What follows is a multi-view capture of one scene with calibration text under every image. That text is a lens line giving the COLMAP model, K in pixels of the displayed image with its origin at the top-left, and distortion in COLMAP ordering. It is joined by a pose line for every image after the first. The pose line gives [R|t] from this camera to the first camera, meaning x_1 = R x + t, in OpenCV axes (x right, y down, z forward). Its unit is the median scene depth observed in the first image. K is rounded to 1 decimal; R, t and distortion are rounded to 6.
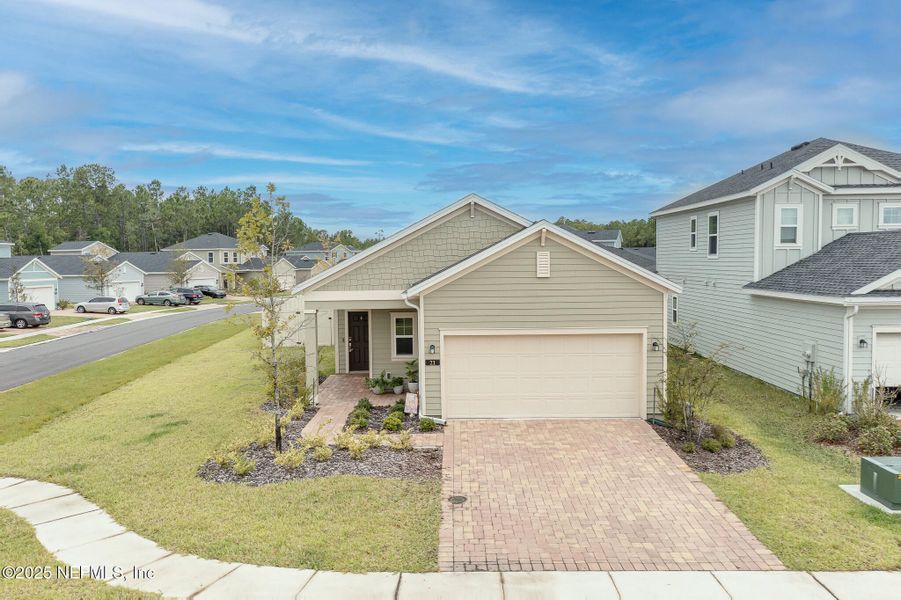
lens RADIAL K [[699.3, 0, 454.0], [0, 699.3, 298.7], [0, 0, 1]] dist [0.033918, -0.011166]
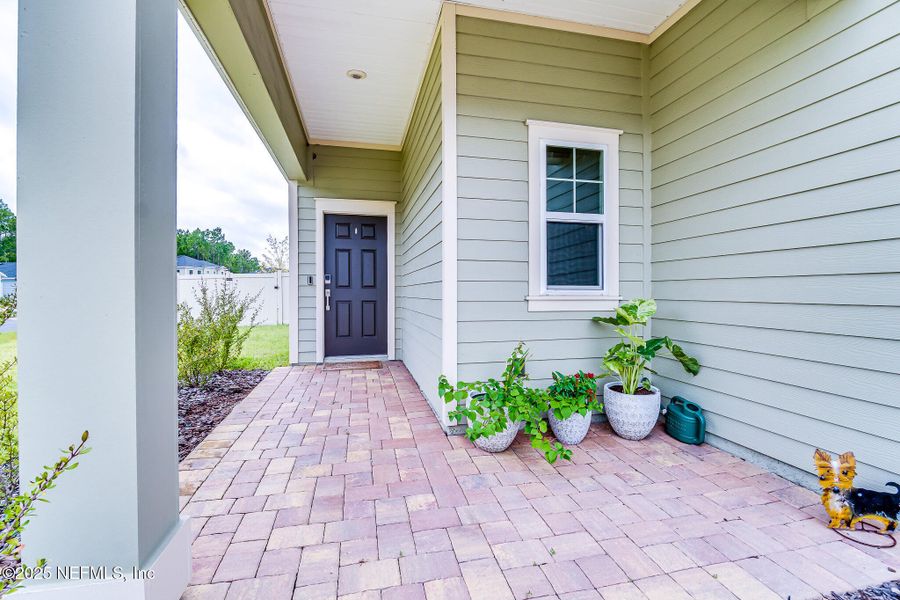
lens RADIAL K [[403.6, 0, 446.7], [0, 403.6, 294.0], [0, 0, 1]] dist [-0.014945, -0.000043]
pose [[0.974717, 0.009628, 0.223237, -0.184104], [0.002571, 0.998522, -0.054290, 0.110261], [-0.223430, 0.053491, 0.973251, 1.039922]]
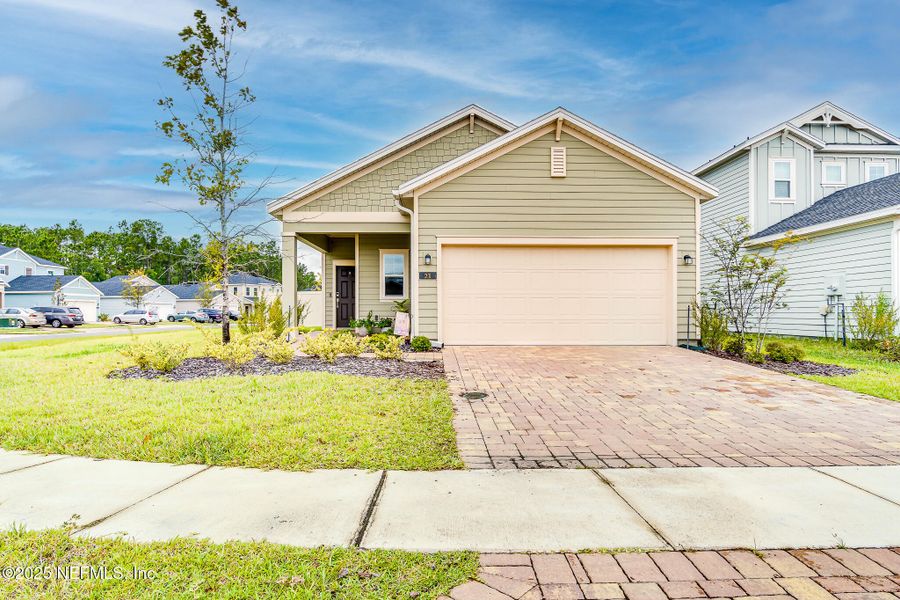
lens RADIAL K [[532.9, 0, 447.6], [0, 532.9, 308.5], [0, 0, 1]] dist [-0.014185, -0.000224]
pose [[0.999442, 0.012160, 0.031100, -0.026086], [-0.010036, 0.997664, -0.067574, 0.173995], [-0.031849, 0.067224, 0.997229, 0.360902]]
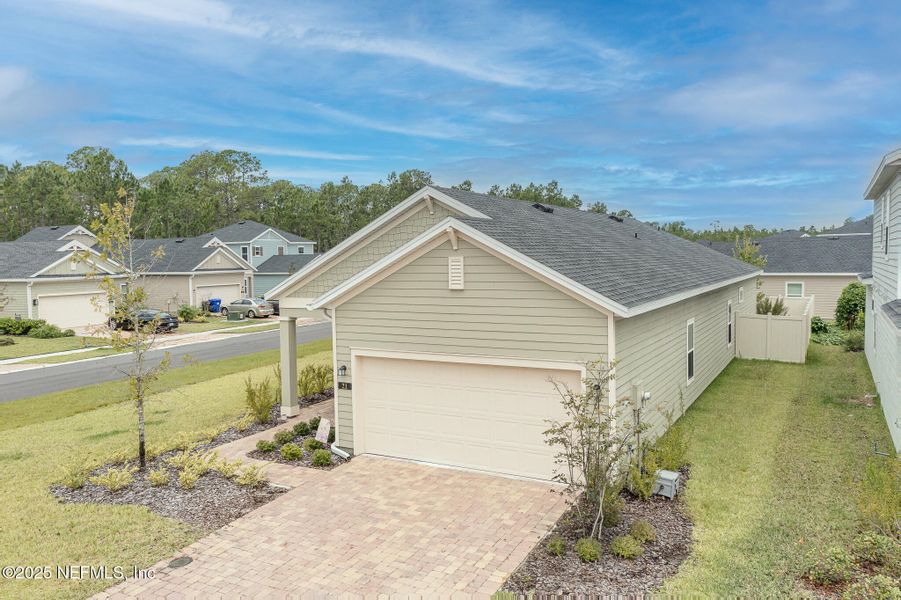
lens RADIAL K [[699.3, 0, 448.3], [0, 699.3, 303.9], [0, 0, 1]] dist [0.033918, -0.011166]
pose [[0.879480, 0.032172, -0.474847, 0.484929], [-0.023807, 0.999437, 0.023621, -0.032338], [0.475340, -0.009470, 0.879751, 0.307012]]
